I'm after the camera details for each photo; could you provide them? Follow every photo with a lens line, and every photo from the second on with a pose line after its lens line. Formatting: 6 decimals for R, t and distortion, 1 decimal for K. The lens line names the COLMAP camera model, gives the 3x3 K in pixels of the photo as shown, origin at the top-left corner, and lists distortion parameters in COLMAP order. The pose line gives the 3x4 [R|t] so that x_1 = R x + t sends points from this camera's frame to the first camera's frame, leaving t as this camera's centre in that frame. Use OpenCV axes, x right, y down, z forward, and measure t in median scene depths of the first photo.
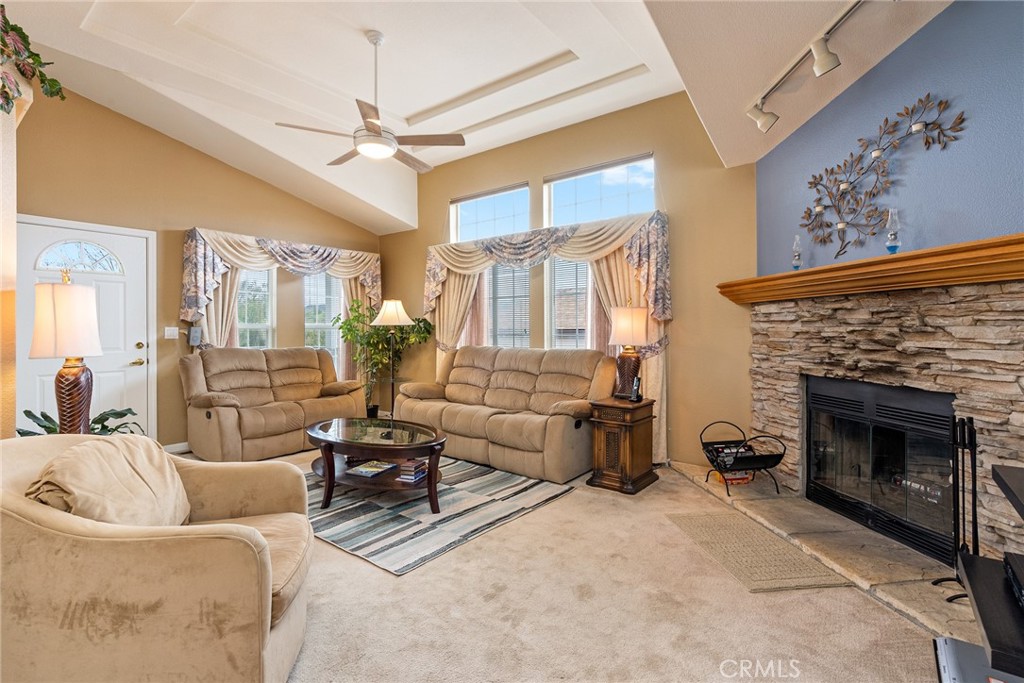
lens RADIAL K [[477.7, 0, 510.8], [0, 477.7, 328.7], [0, 0, 1]] dist [-0.000132, 0.000081]
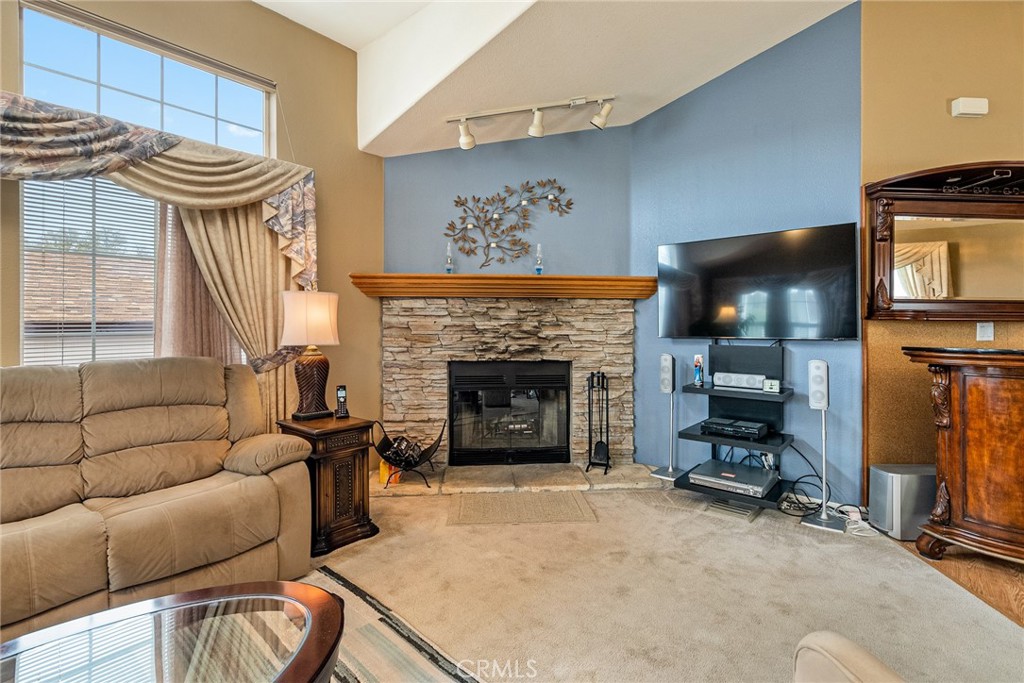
lens RADIAL K [[474.4, 0, 512.1], [0, 474.4, 323.8], [0, 0, 1]] dist [-0.001199, -0.000078]
pose [[0.042316, 0.000113, 0.999104, -0.615643], [-0.001562, 0.999999, -0.000047, 0.002681], [-0.999103, -0.001559, 0.042316, 0.887058]]
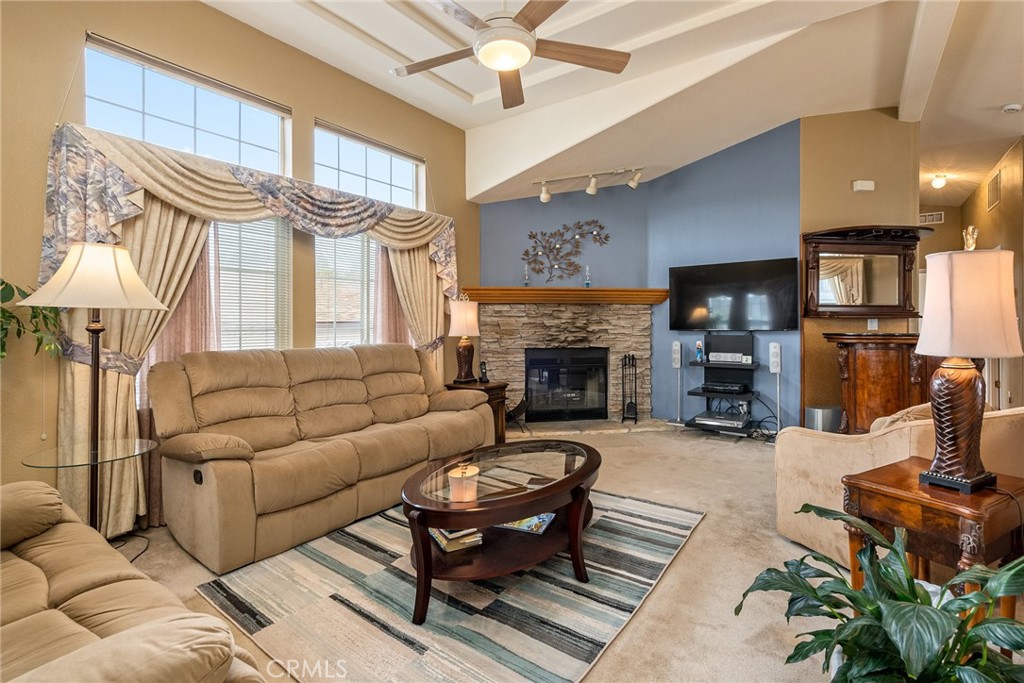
lens RADIAL K [[477.7, 0, 510.8], [0, 477.7, 328.7], [0, 0, 1]] dist [-0.000132, 0.000081]
pose [[-0.040567, -0.009924, 0.999128, -1.177275], [0.004618, 0.999938, 0.010119, 0.009944], [-0.999166, 0.005024, -0.040519, 1.248609]]
